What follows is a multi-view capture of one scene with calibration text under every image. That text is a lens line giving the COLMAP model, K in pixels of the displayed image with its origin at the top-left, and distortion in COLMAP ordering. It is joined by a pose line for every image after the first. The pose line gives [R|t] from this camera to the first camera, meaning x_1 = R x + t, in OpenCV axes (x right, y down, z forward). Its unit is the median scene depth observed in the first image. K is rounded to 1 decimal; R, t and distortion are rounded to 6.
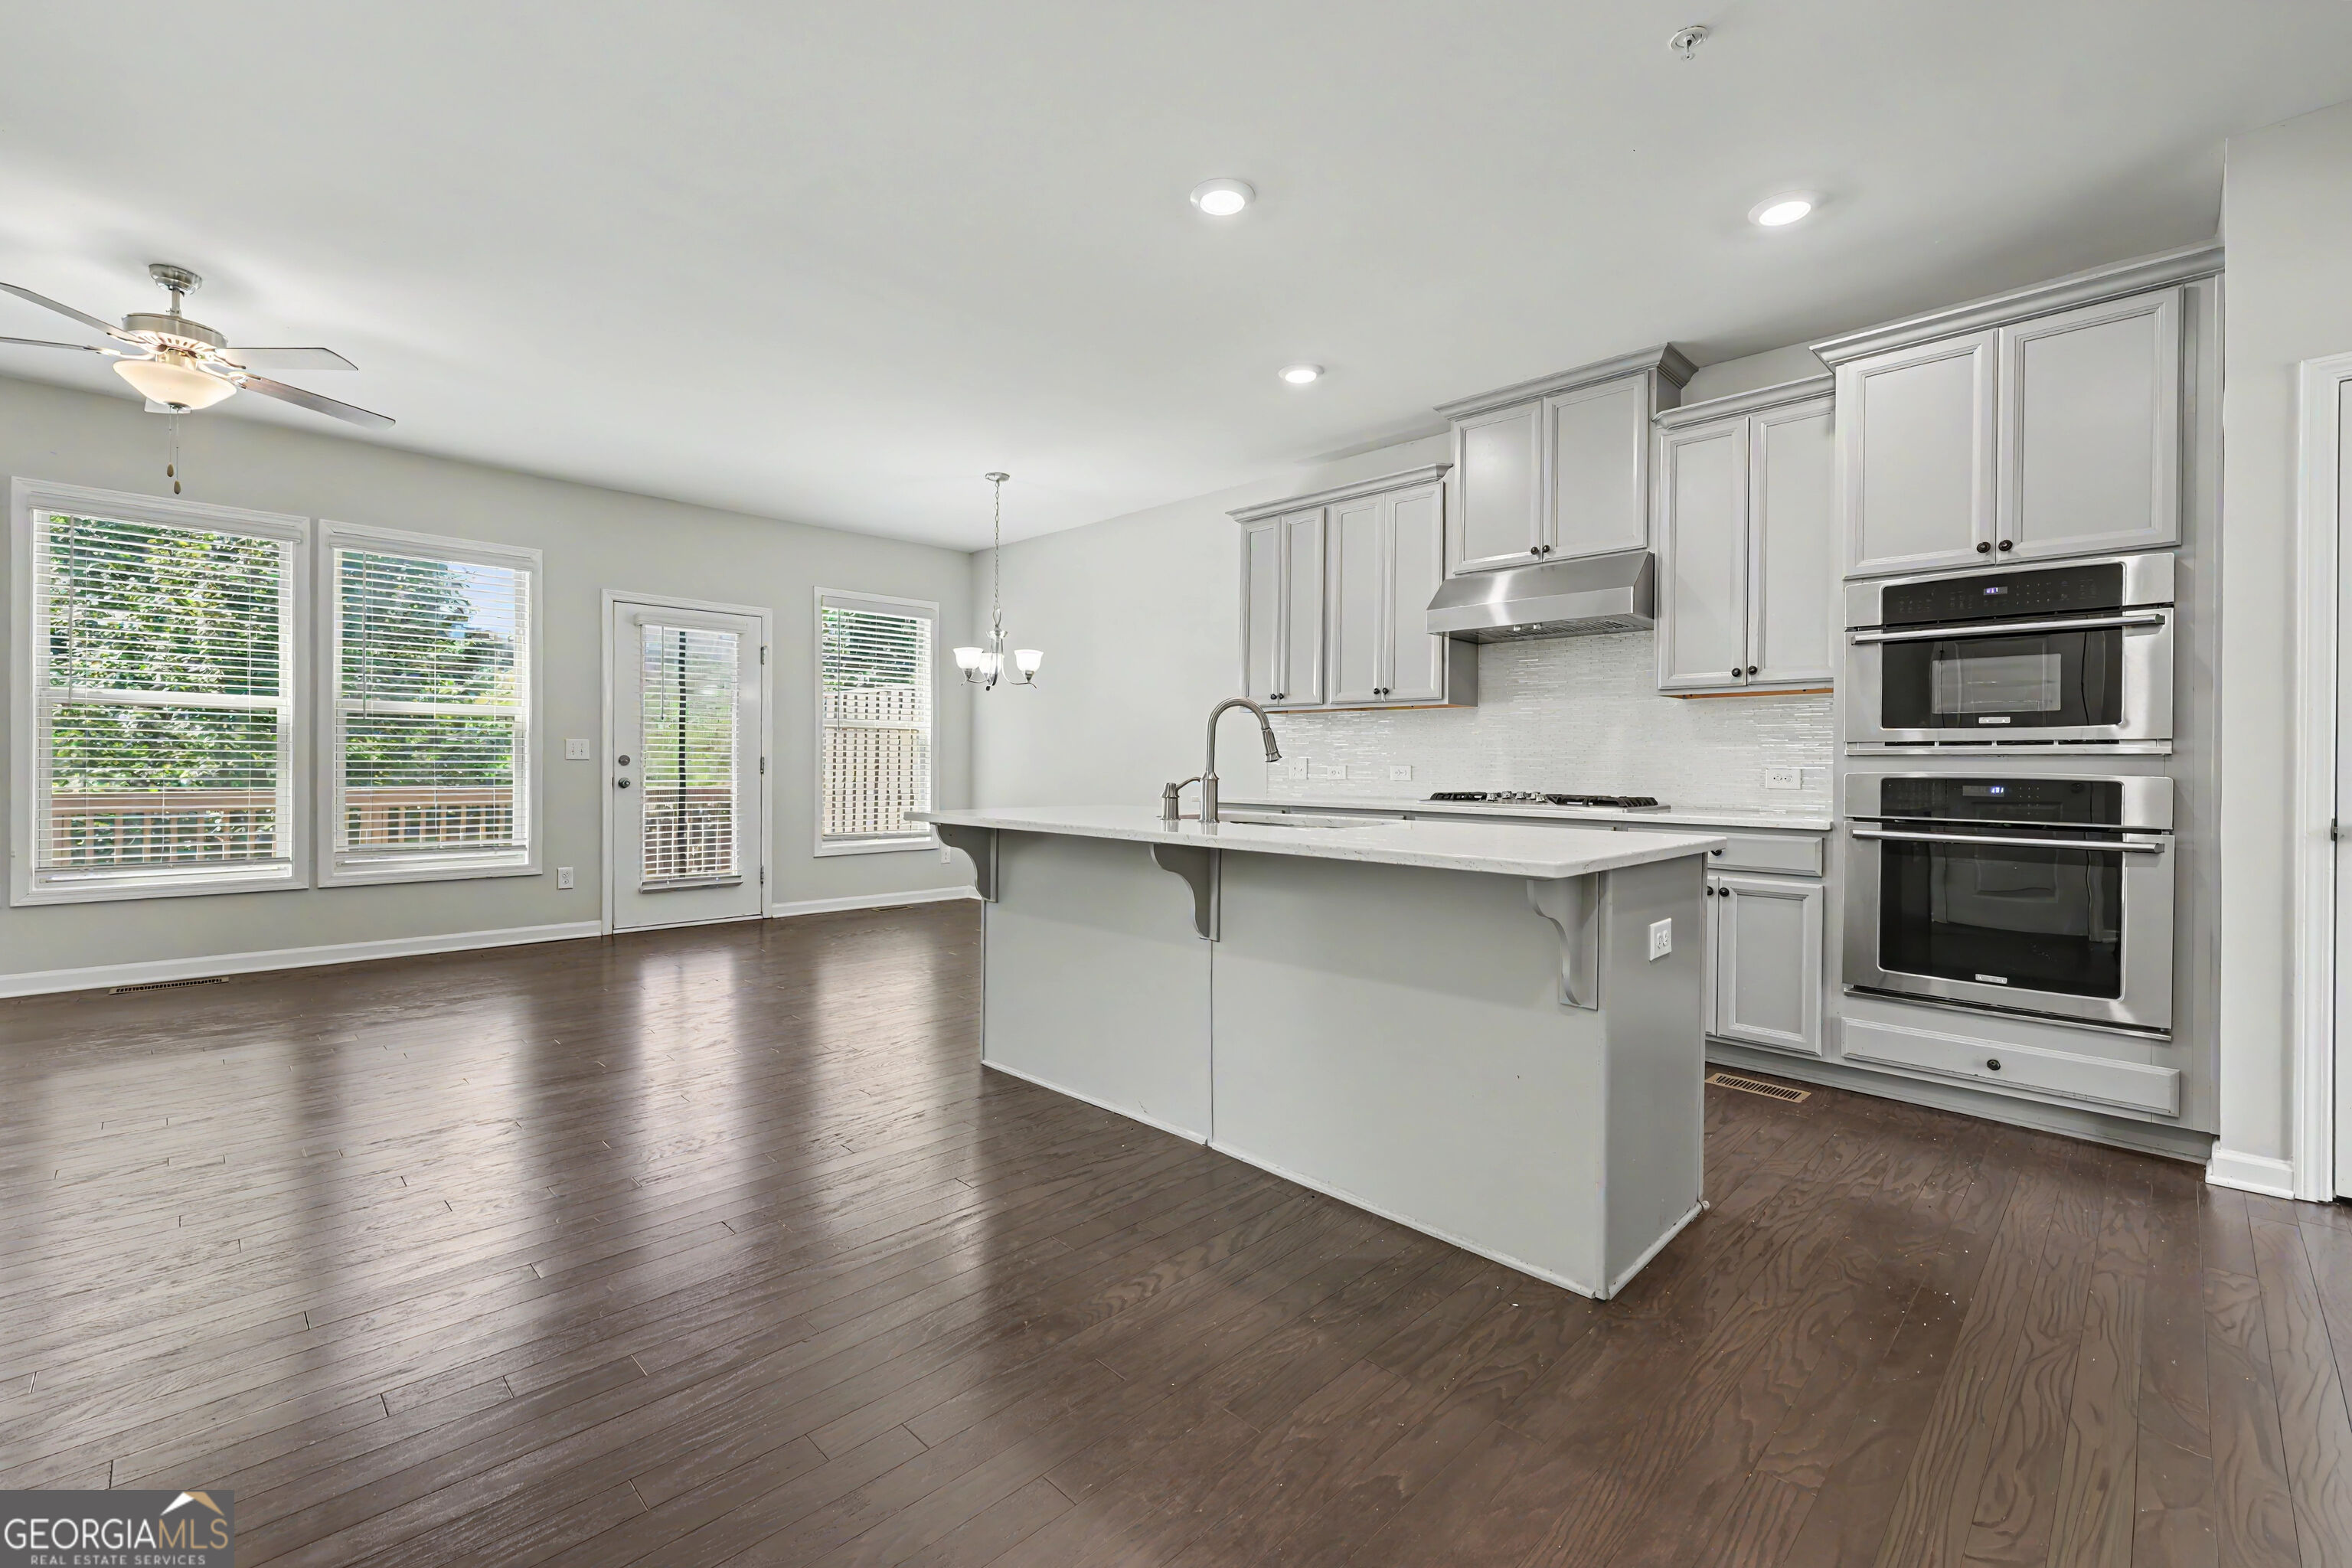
lens RADIAL K [[967.8, 0, 1182.9], [0, 967.8, 777.9], [0, 0, 1]] dist [0.003601, 0.000500]
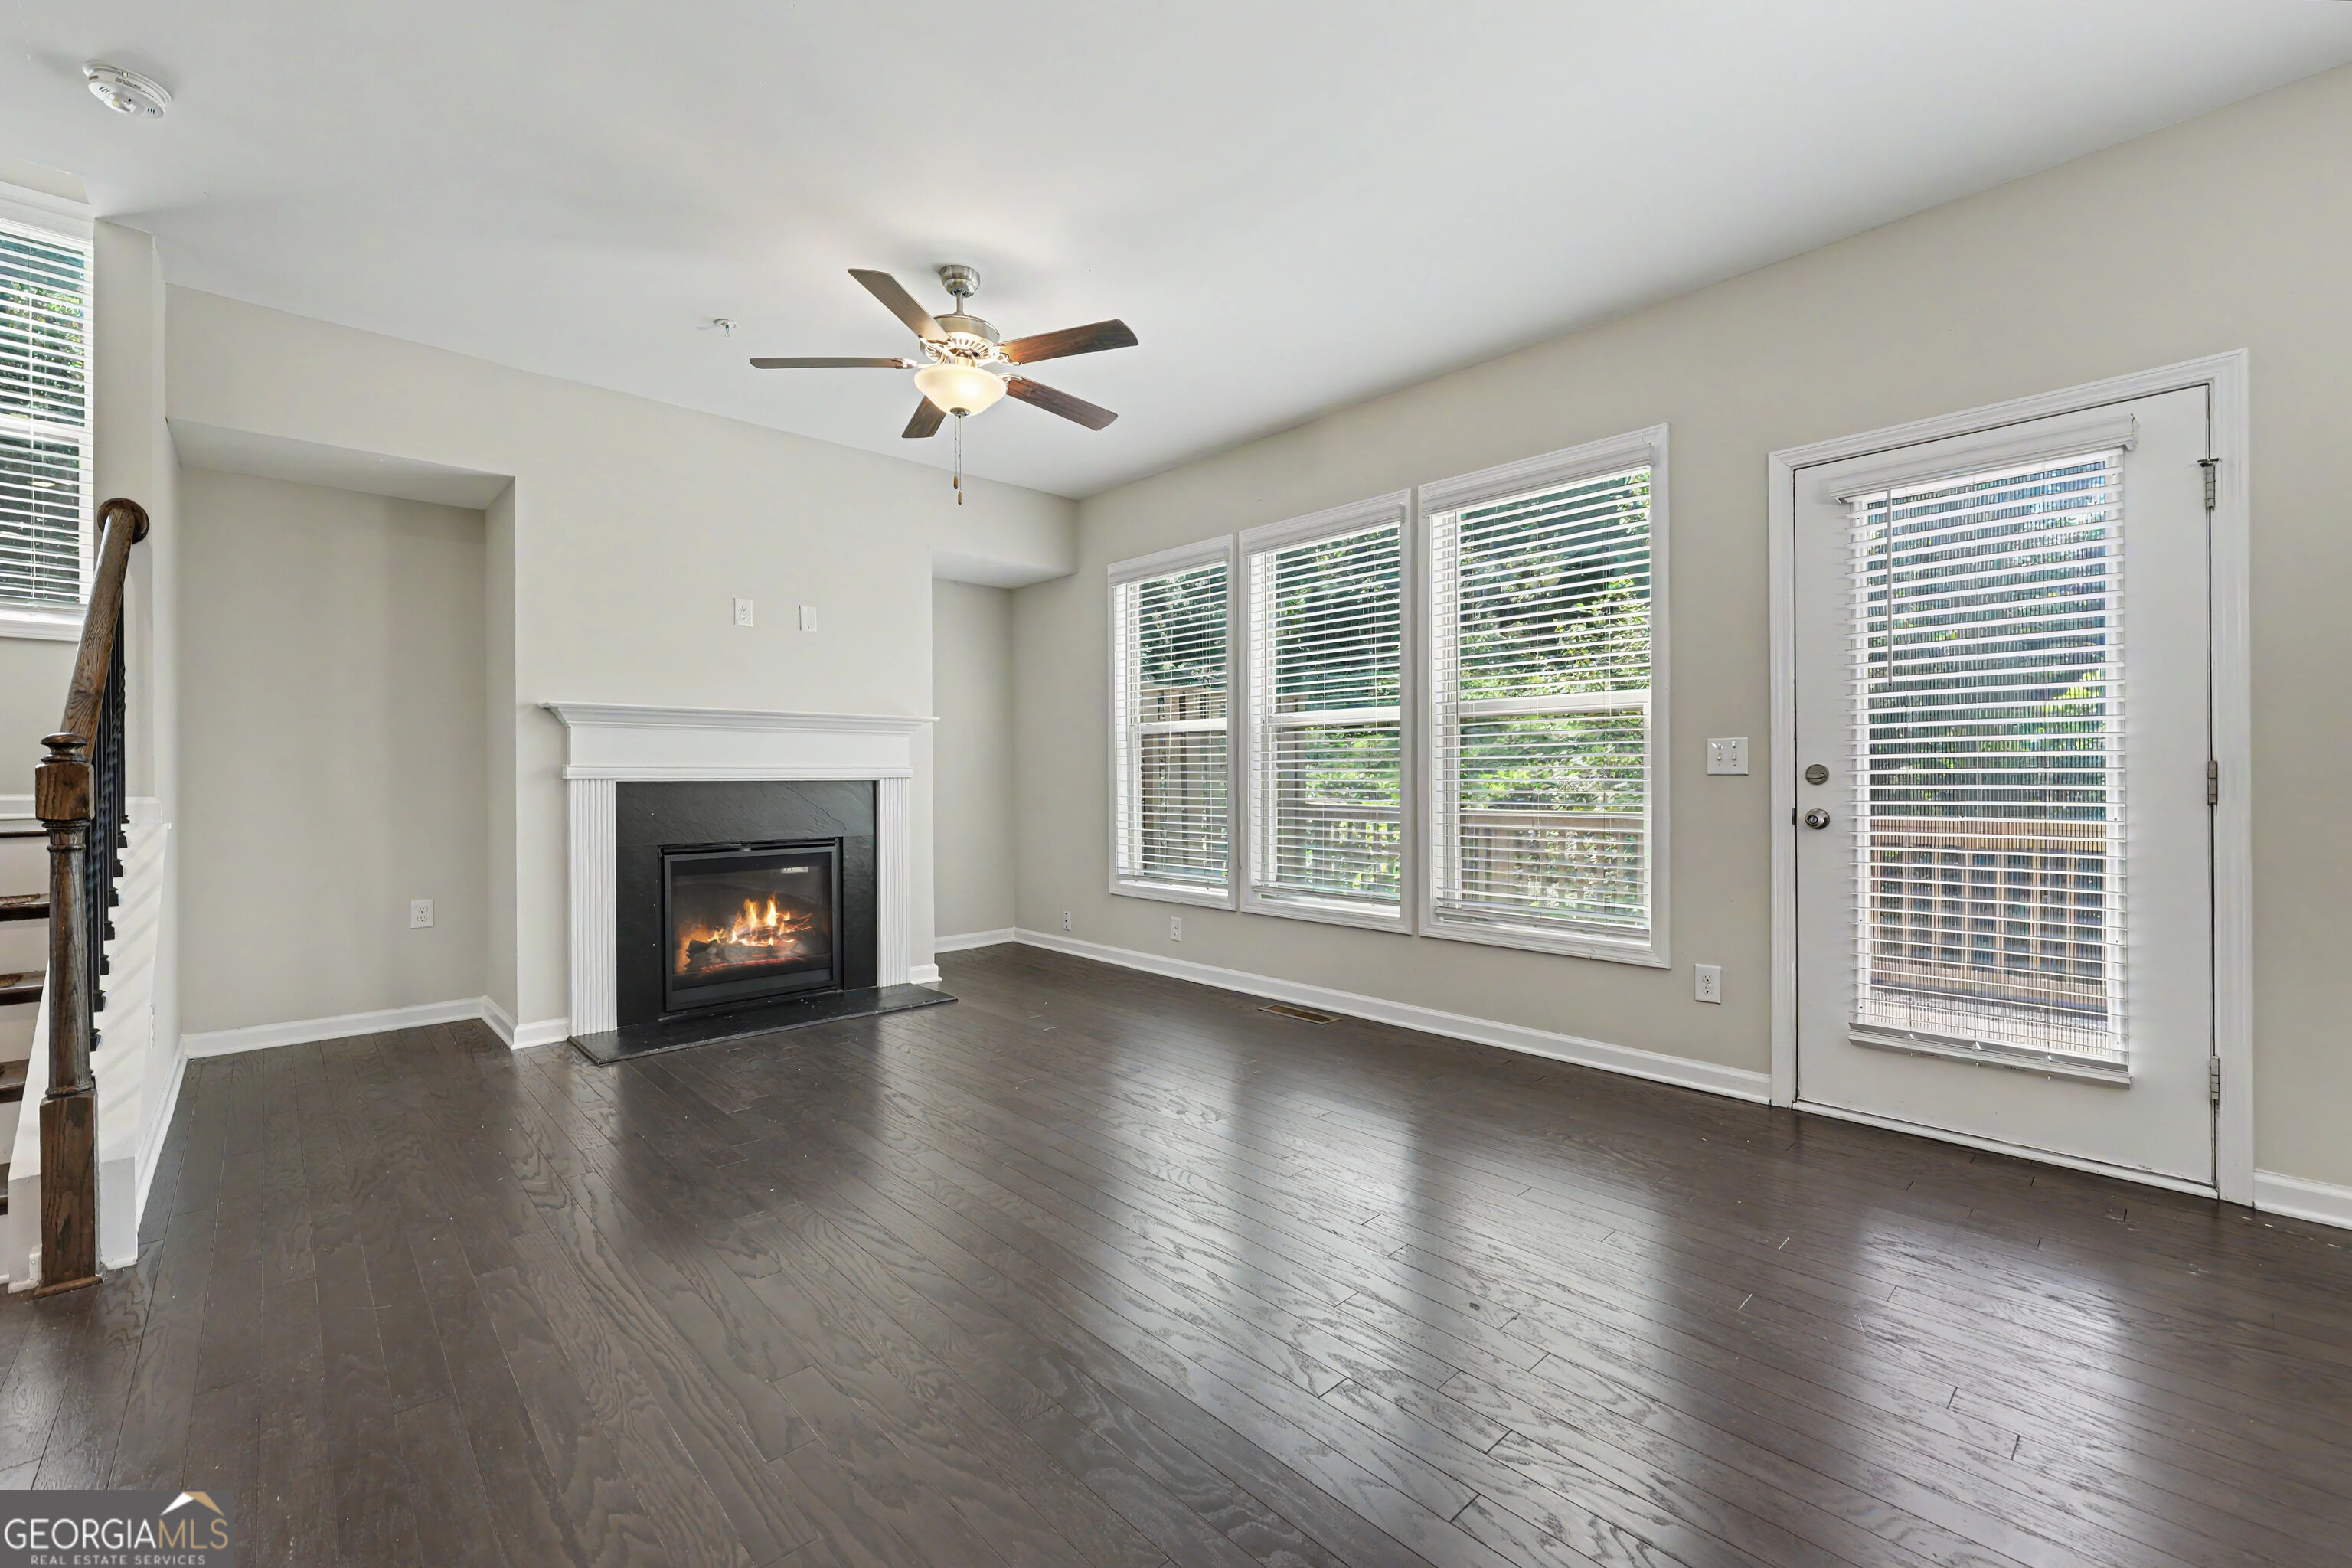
lens RADIAL K [[967.8, 0, 1173.8], [0, 967.8, 774.5], [0, 0, 1]] dist [0.003601, 0.000500]
pose [[-0.033144, -0.011479, -0.999385, -0.056542], [-0.005535, 0.999921, -0.011301, -0.010721], [0.999435, 0.005157, -0.033205, 0.679298]]
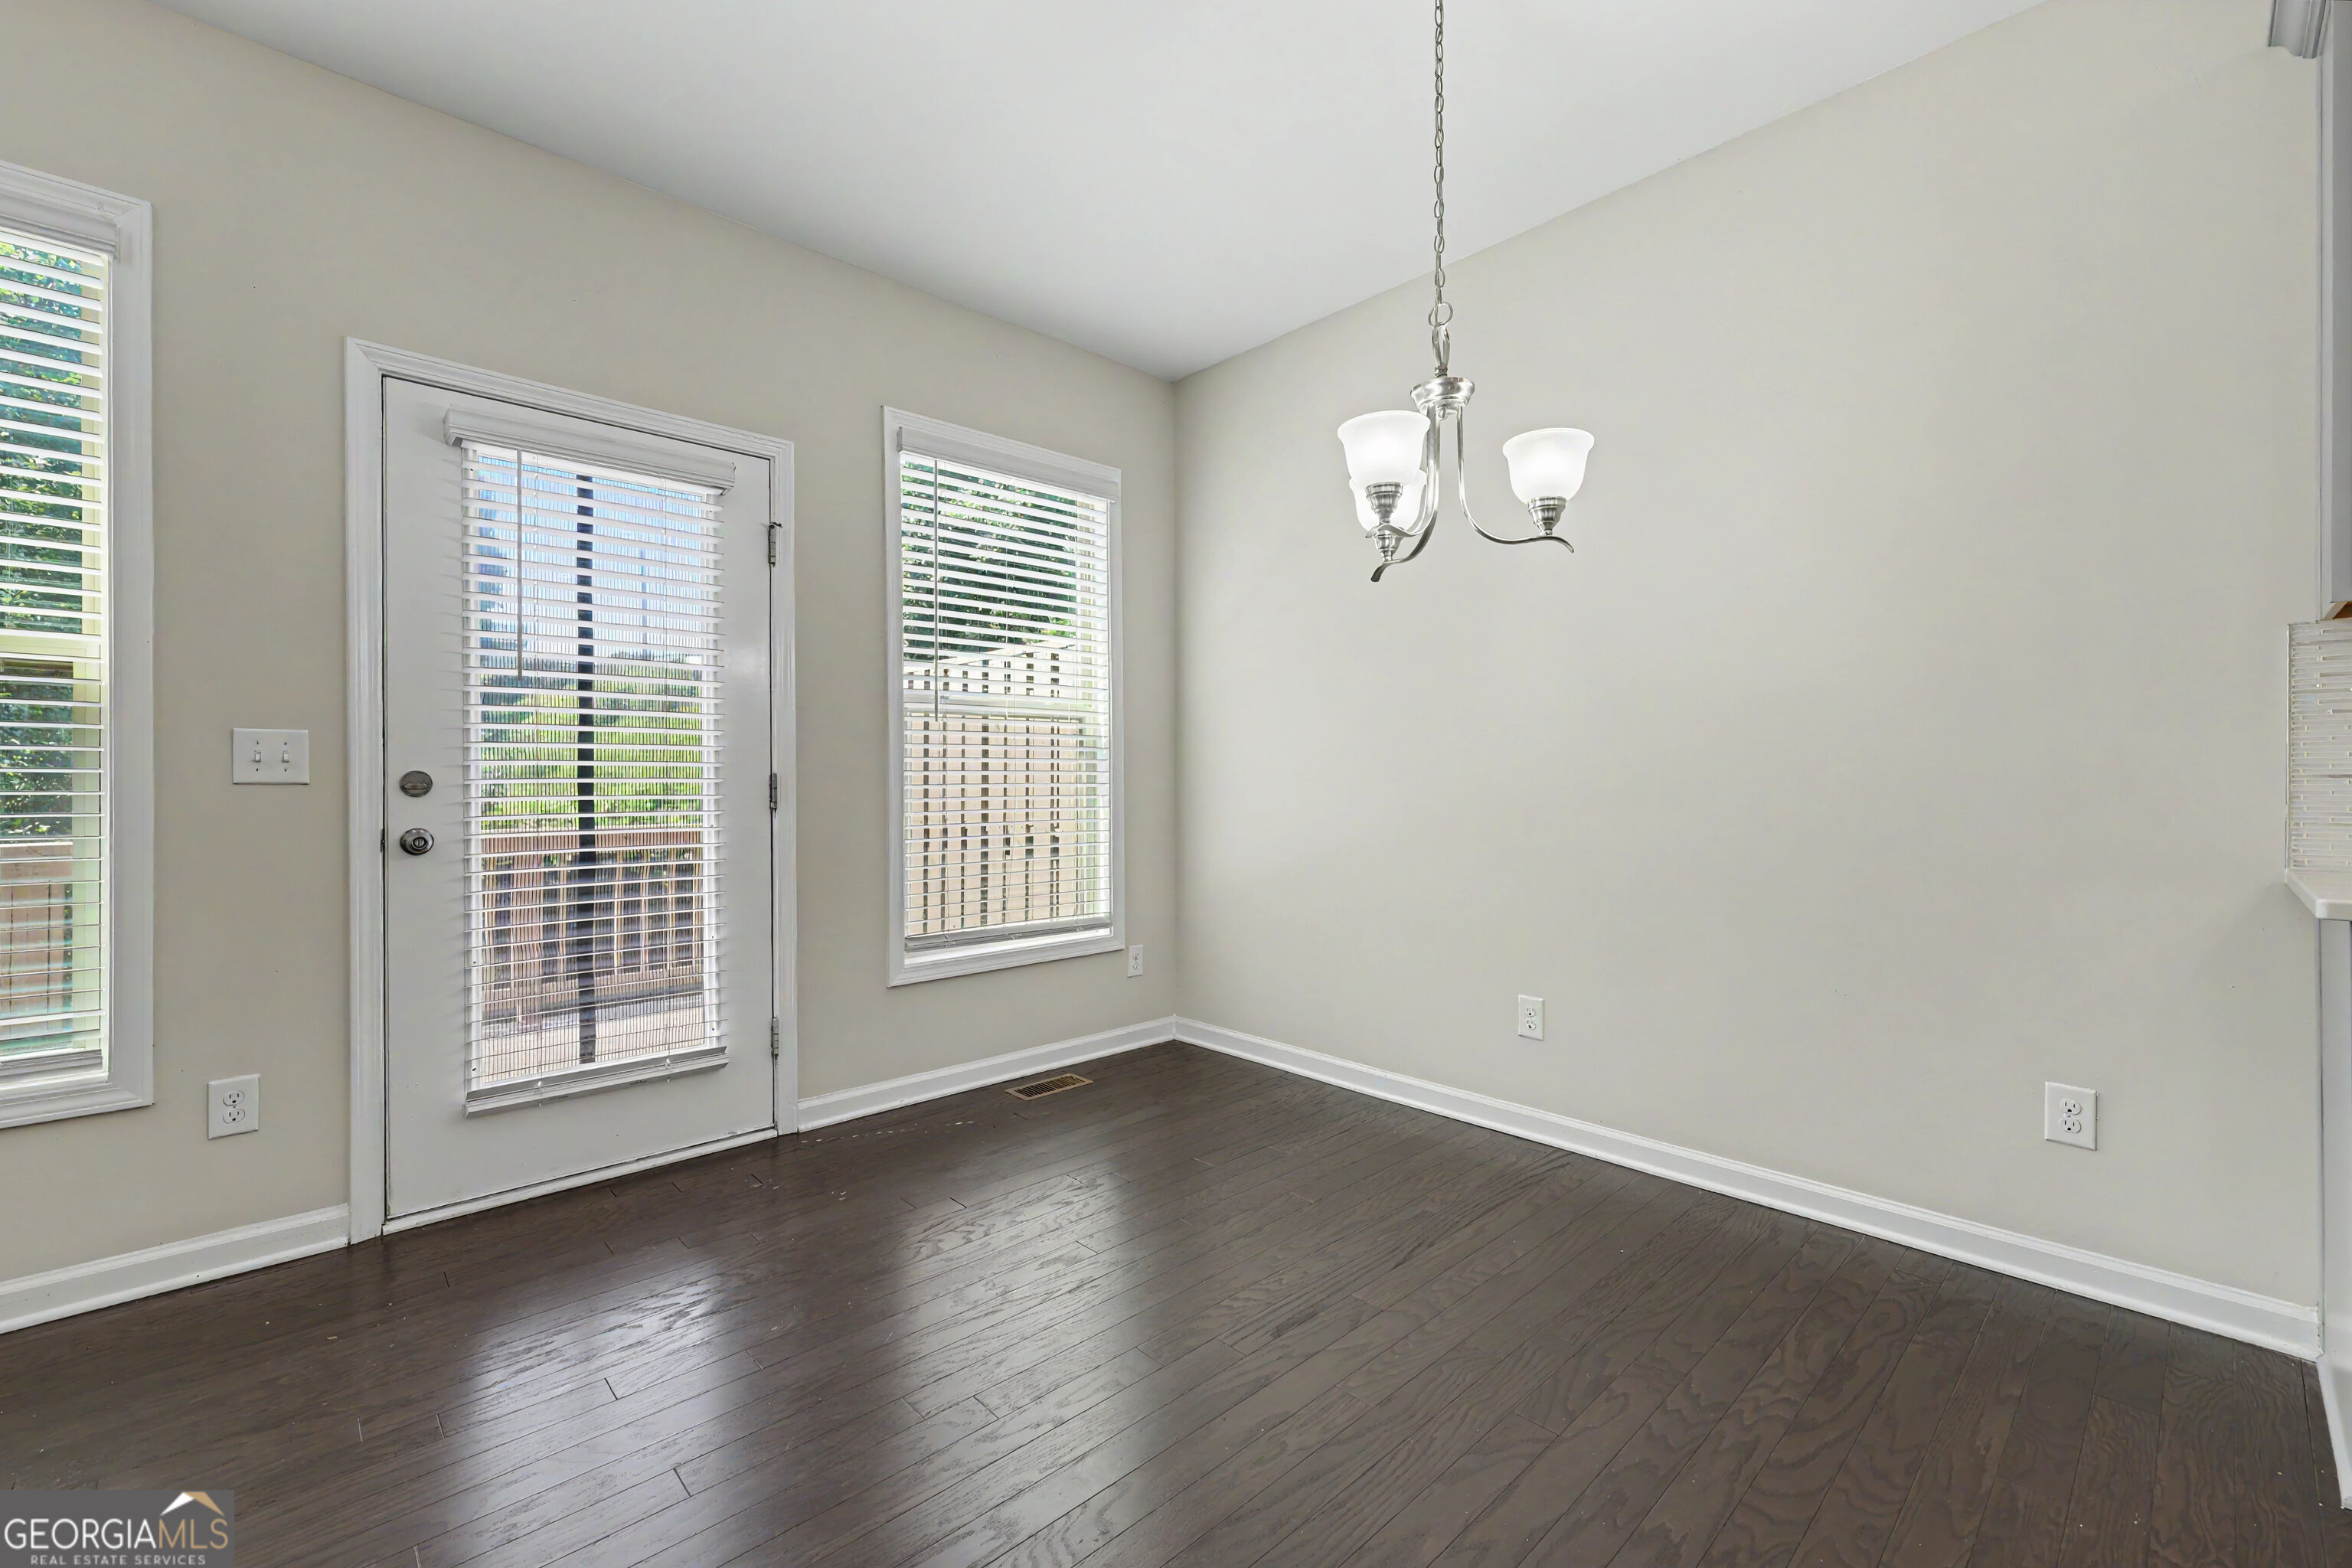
lens RADIAL K [[967.8, 0, 1187.5], [0, 967.8, 780.8], [0, 0, 1]] dist [0.003601, 0.000500]
pose [[0.999342, -0.011667, -0.034345, -0.251694], [0.011157, 0.999825, -0.015013, -0.010060], [0.034514, 0.014620, 0.999297, 0.619098]]
